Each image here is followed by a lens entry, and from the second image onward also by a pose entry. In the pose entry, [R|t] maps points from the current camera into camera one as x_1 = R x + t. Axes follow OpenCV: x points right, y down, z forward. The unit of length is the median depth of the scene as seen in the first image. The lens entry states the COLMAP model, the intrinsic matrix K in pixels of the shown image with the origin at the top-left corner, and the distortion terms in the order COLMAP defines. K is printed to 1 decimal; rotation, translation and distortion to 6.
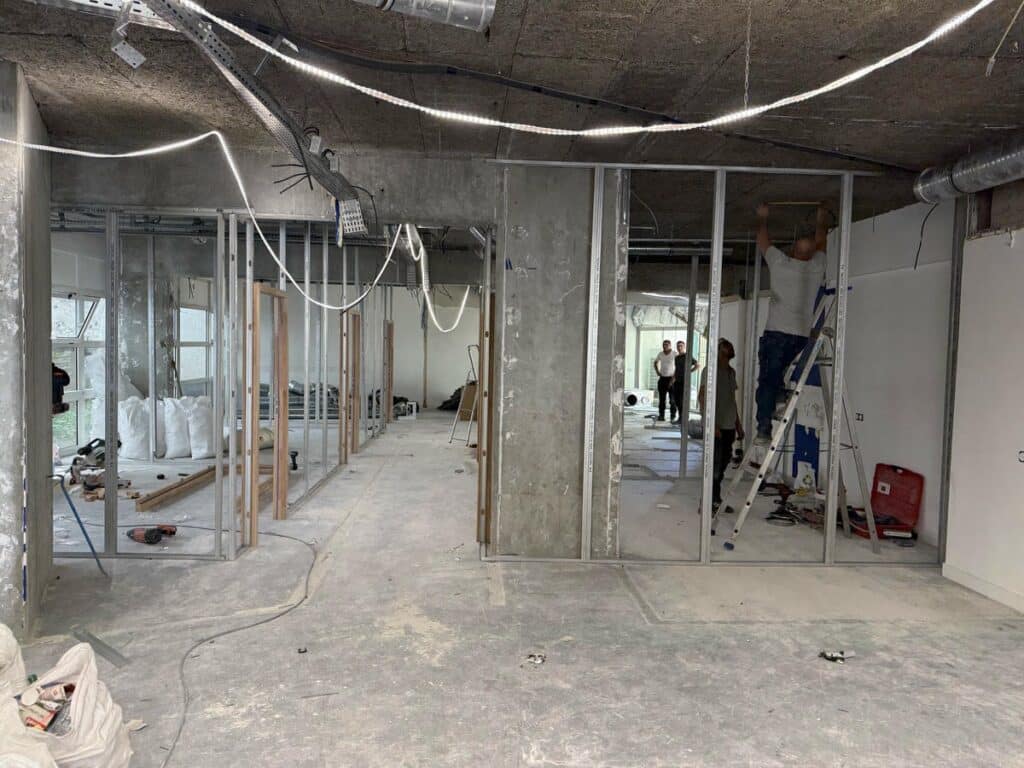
lens RADIAL K [[718.9, 0, 500.3], [0, 718.9, 367.5], [0, 0, 1]] dist [0.000395, -0.000699]
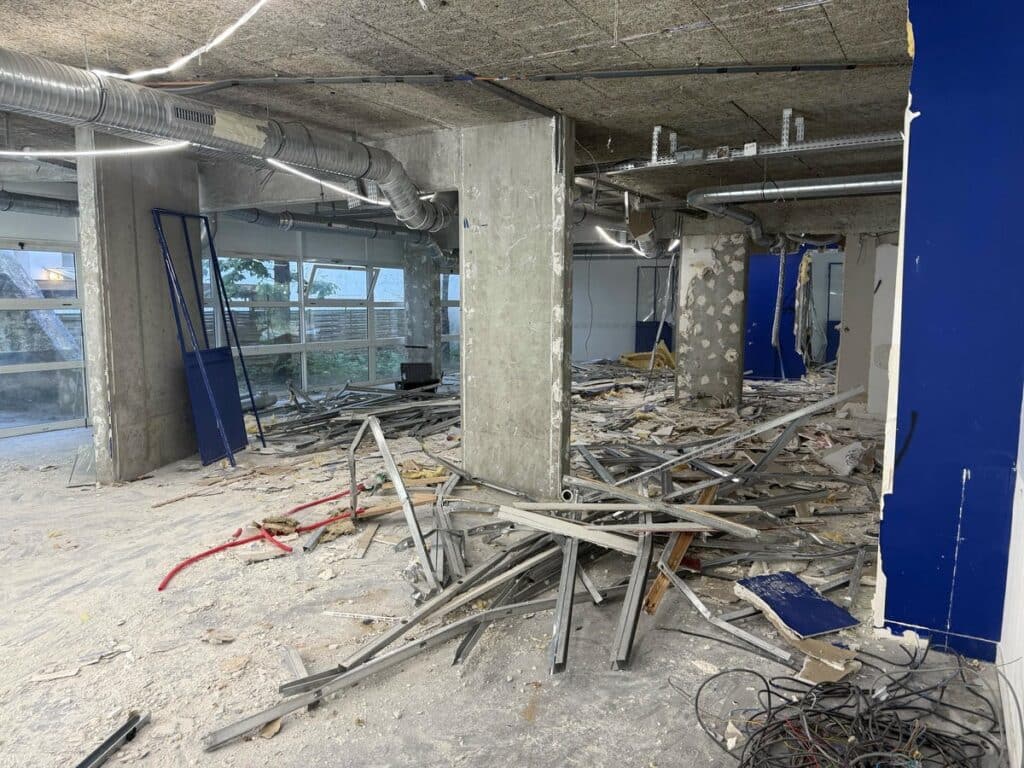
lens RADIAL K [[733.8, 0, 512.0], [0, 733.8, 384.0], [0, 0, 1]] dist [0.003905, -0.000274]
pose [[0.828491, 0.046495, -0.558069, 0.704158], [-0.005210, 0.997144, 0.075342, 0.017137], [0.559978, -0.059512, 0.826367, 0.094763]]
